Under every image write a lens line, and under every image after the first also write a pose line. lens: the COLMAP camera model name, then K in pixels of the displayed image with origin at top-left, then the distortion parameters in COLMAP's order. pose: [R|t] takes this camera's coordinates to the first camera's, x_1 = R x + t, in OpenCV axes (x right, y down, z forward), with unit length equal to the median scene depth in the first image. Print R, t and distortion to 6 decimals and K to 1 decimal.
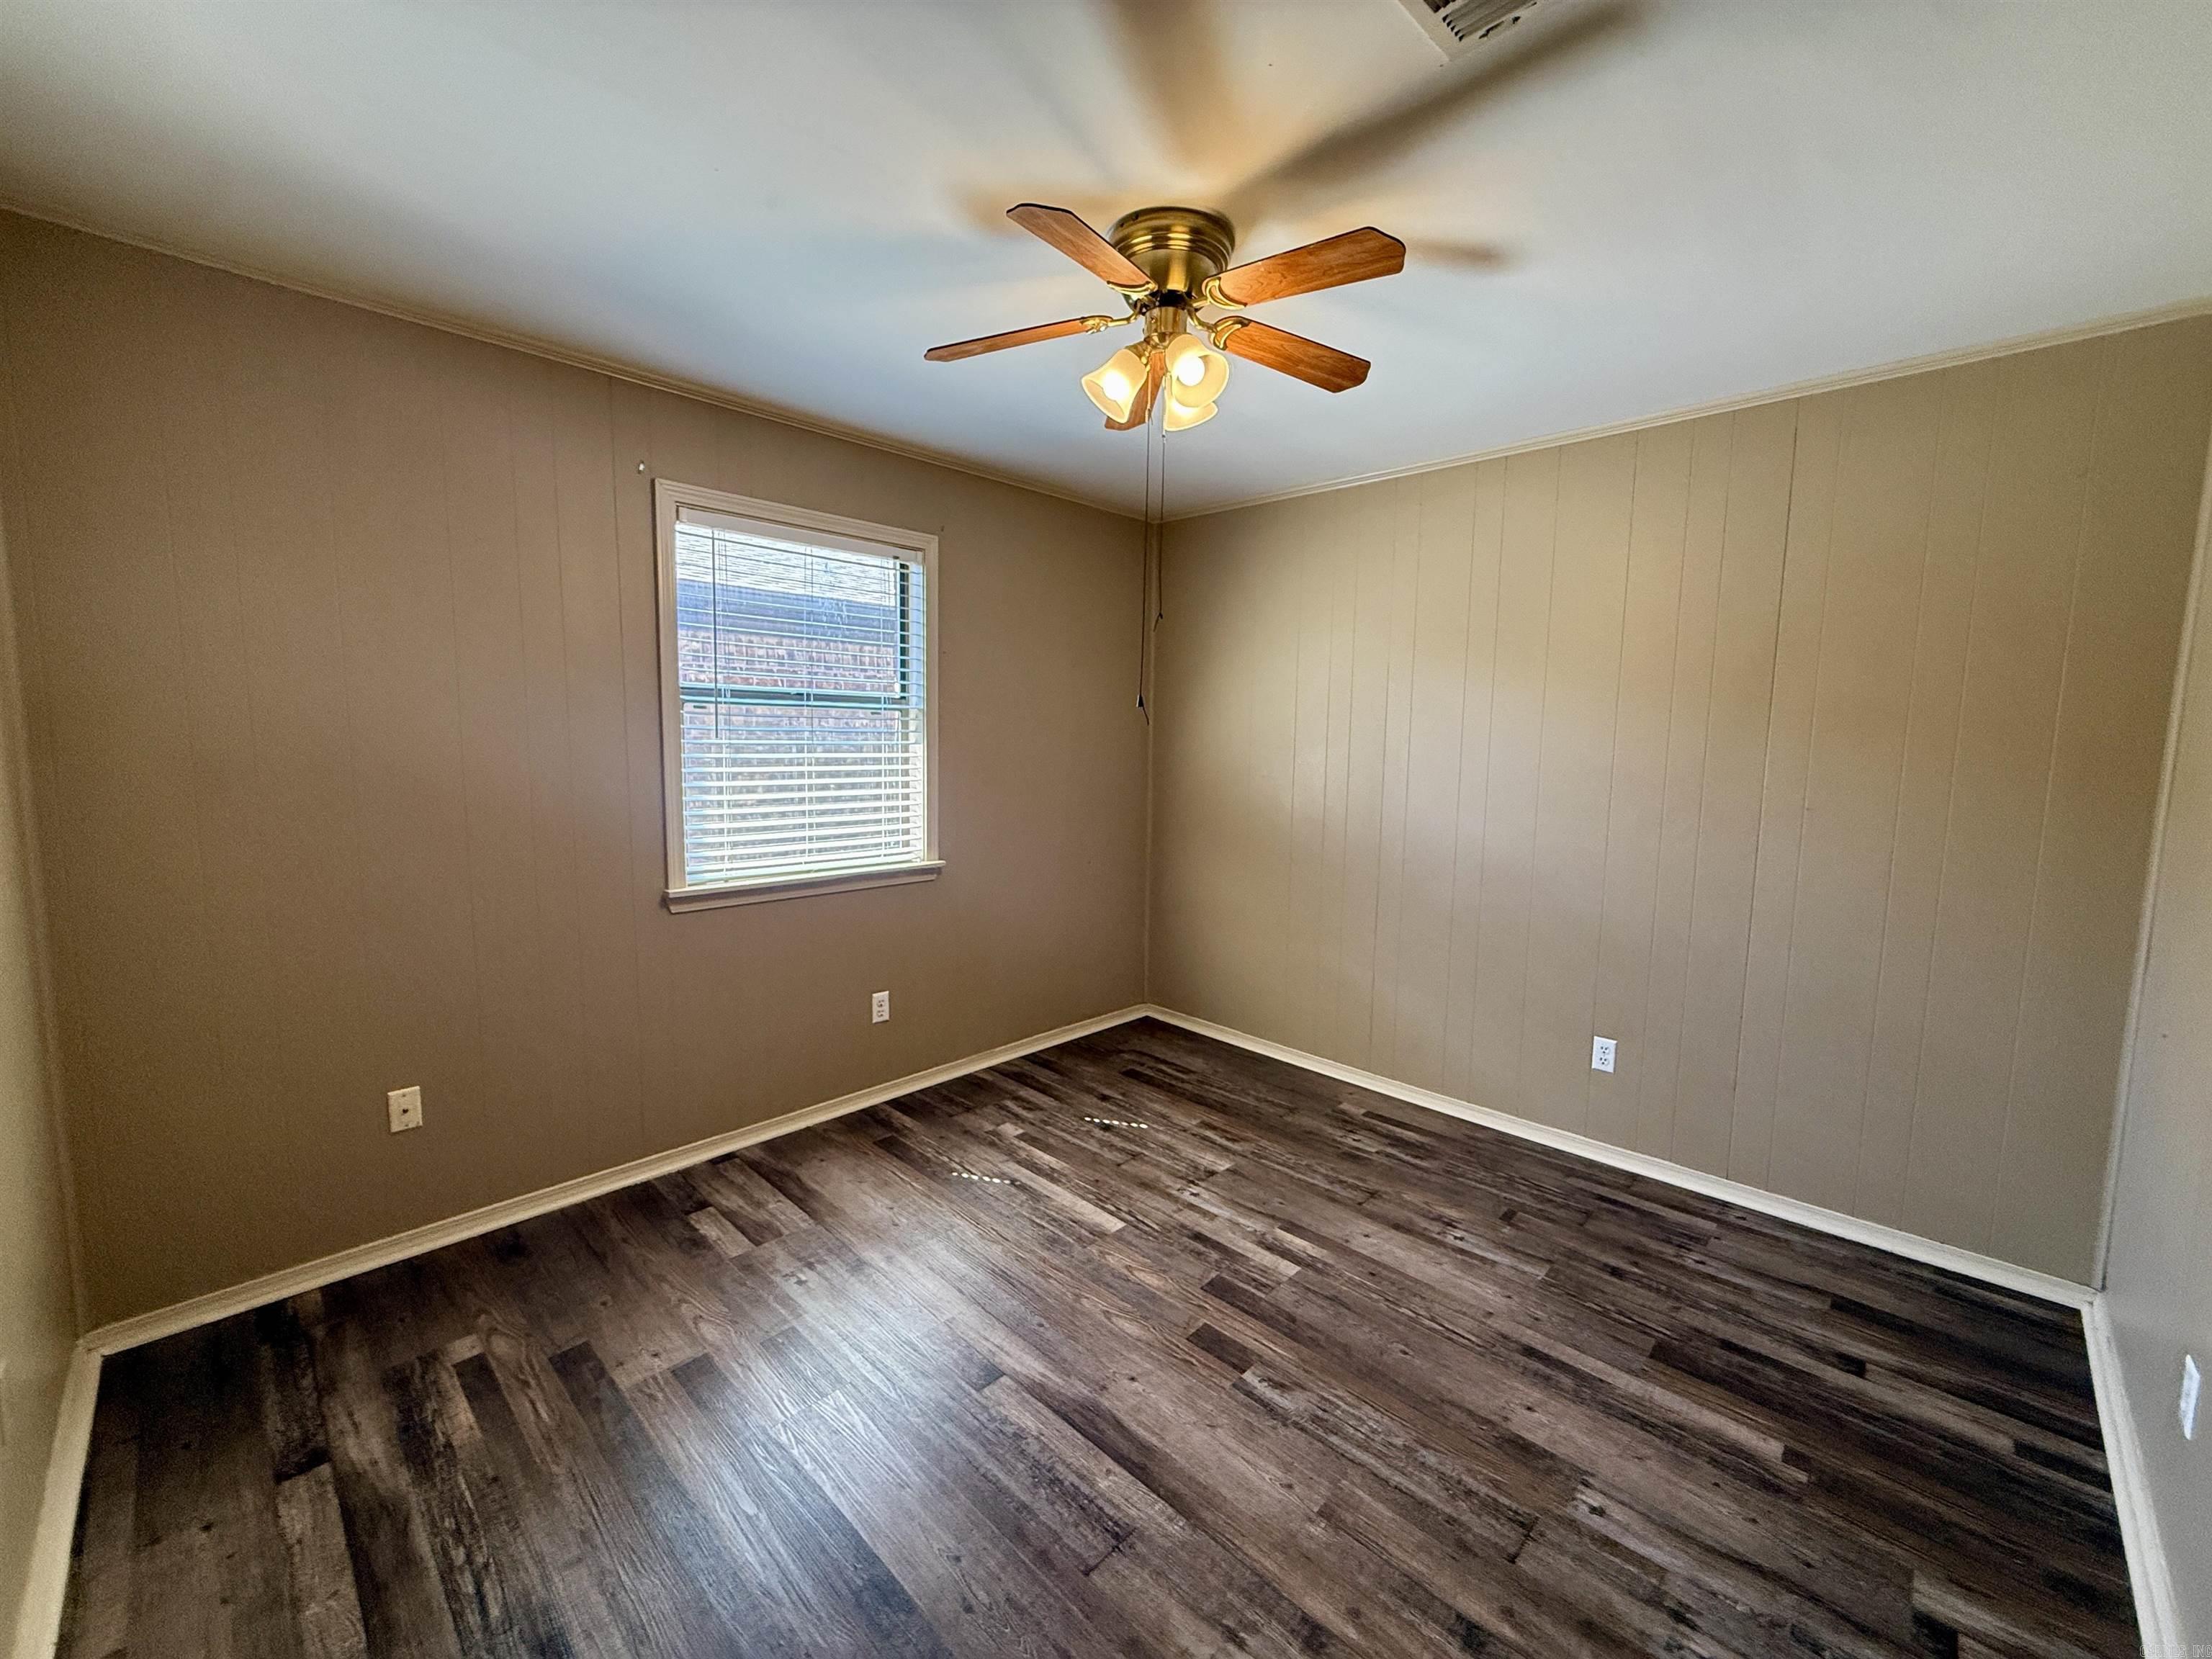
lens RADIAL K [[885.1, 0, 1100.8], [0, 885.1, 817.8], [0, 0, 1]] dist [-0.002239, 0.001340]
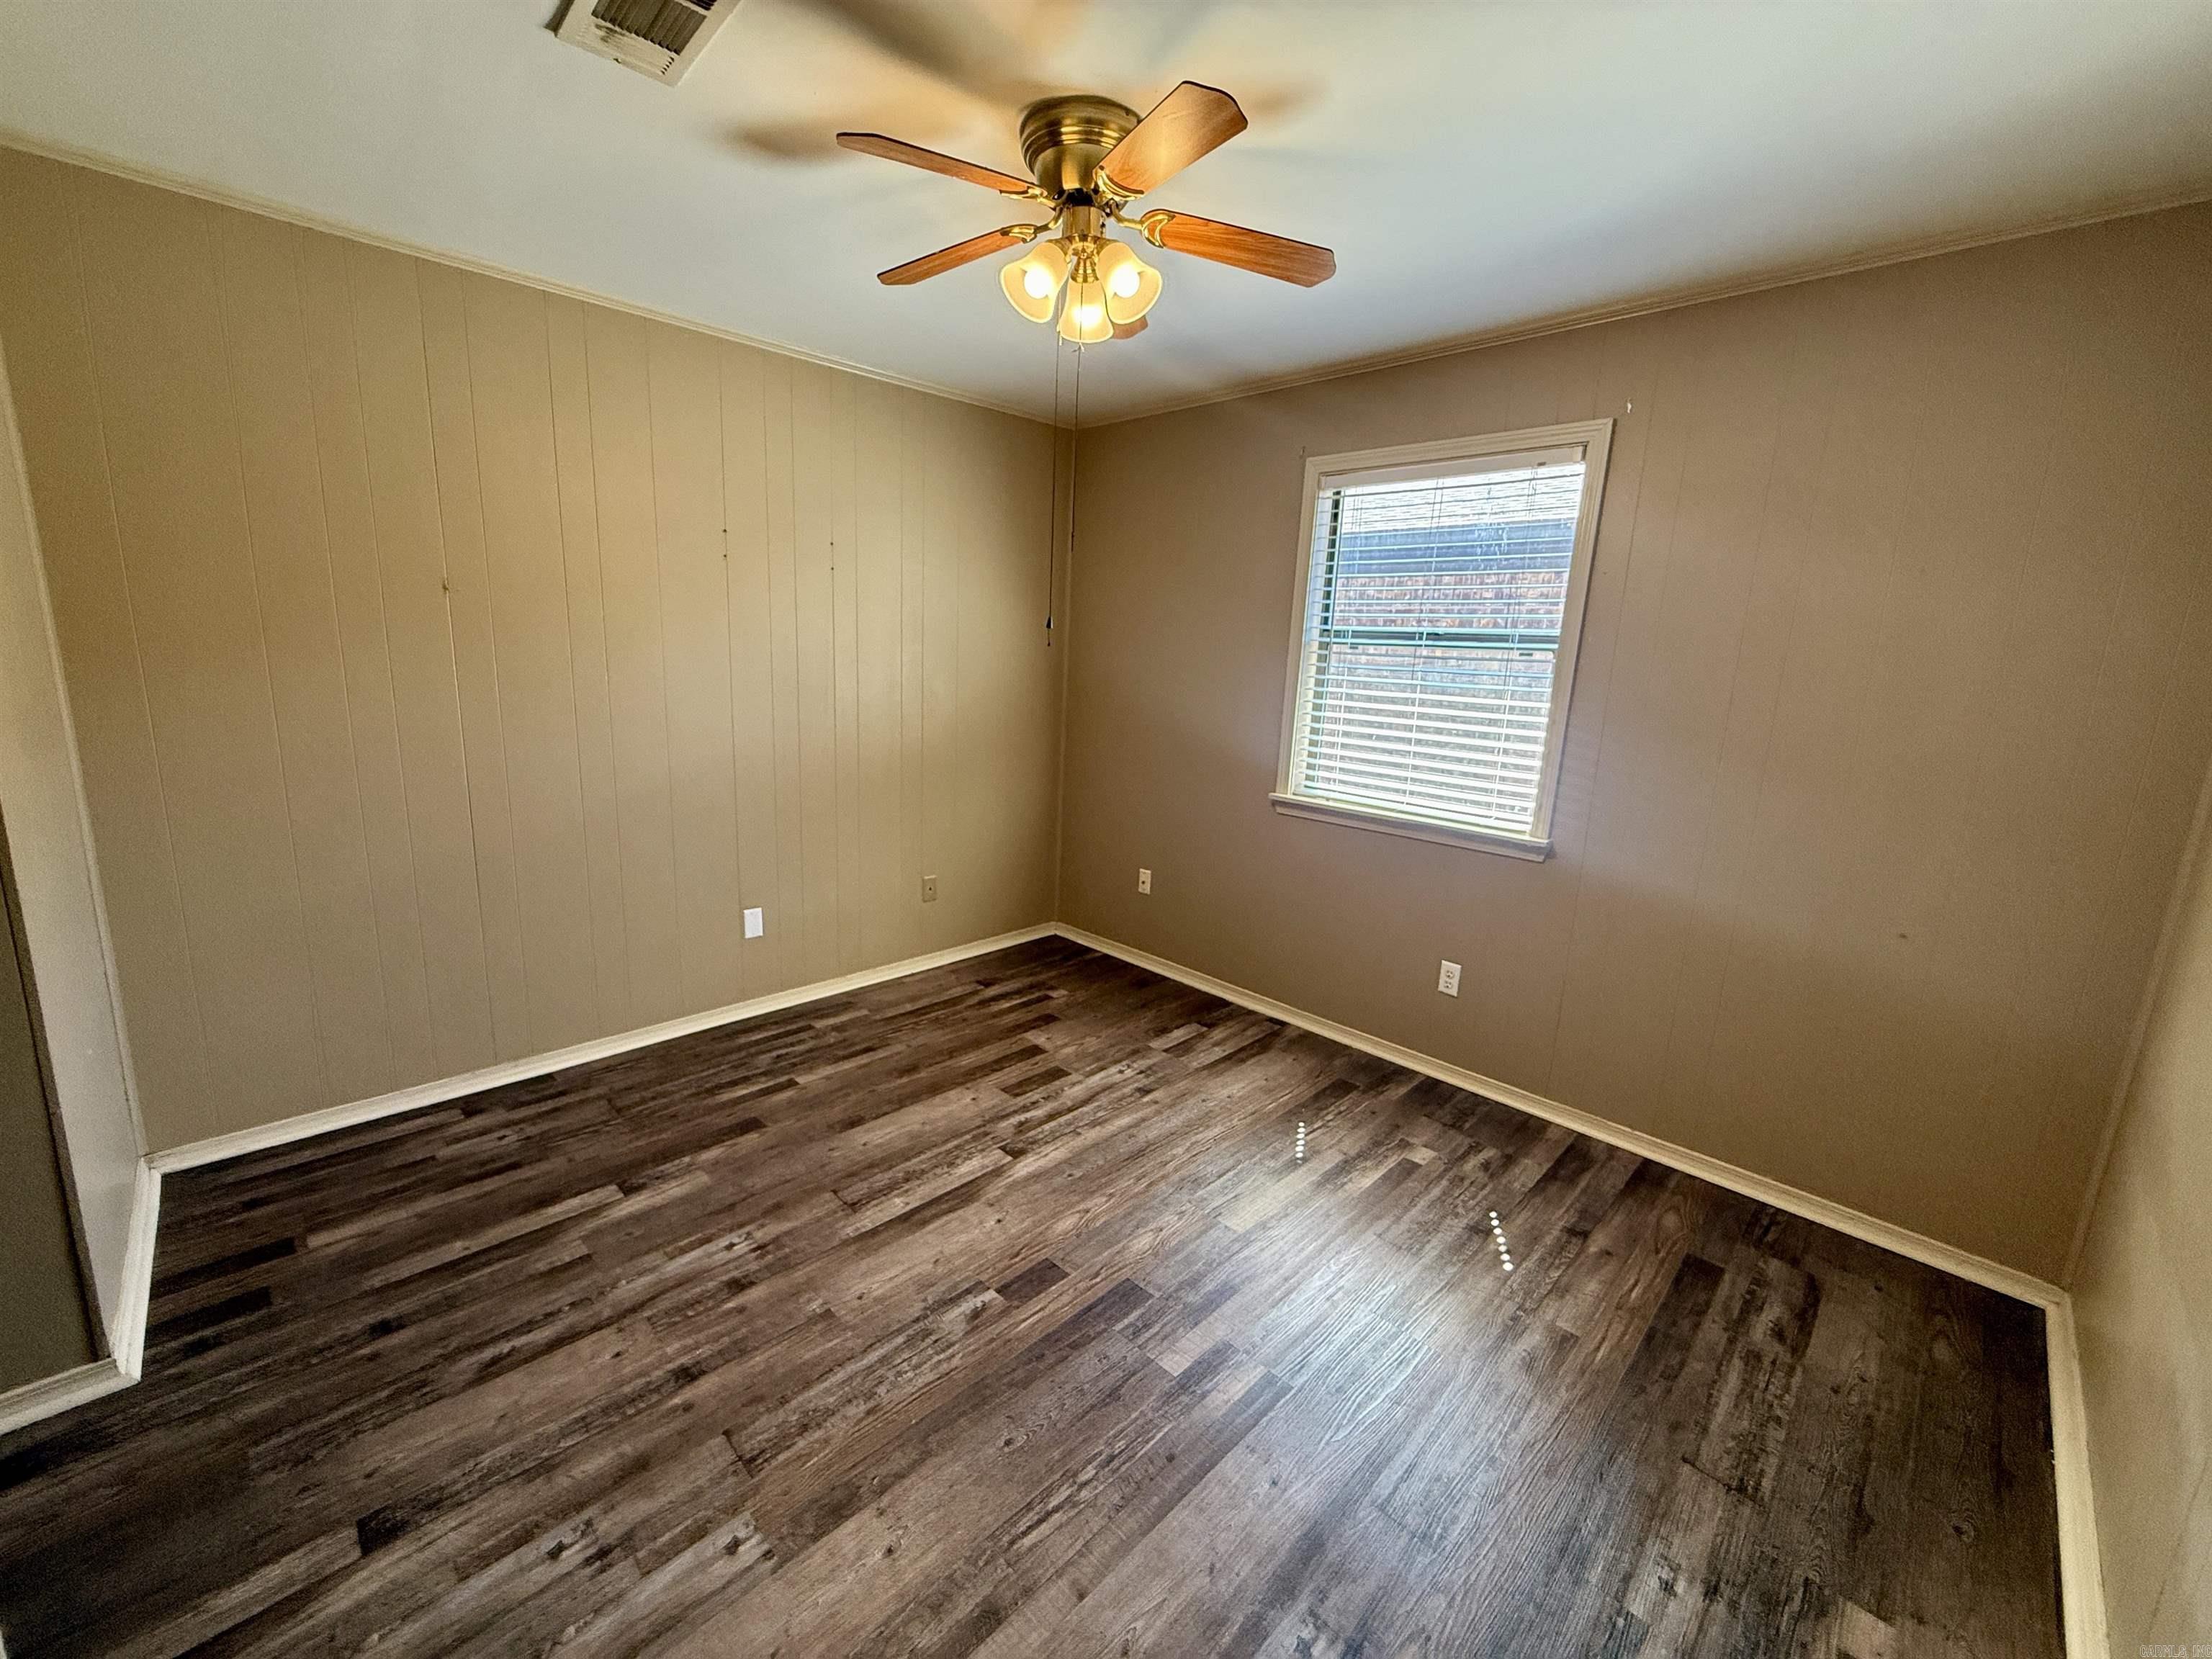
lens RADIAL K [[885.1, 0, 1098.8], [0, 885.1, 827.2], [0, 0, 1]] dist [-0.002239, 0.001340]
pose [[-0.014414, 0.180739, -0.983426, 1.041010], [-0.140995, 0.973333, 0.180950, -0.086839], [0.989905, 0.141266, 0.011454, 1.012736]]
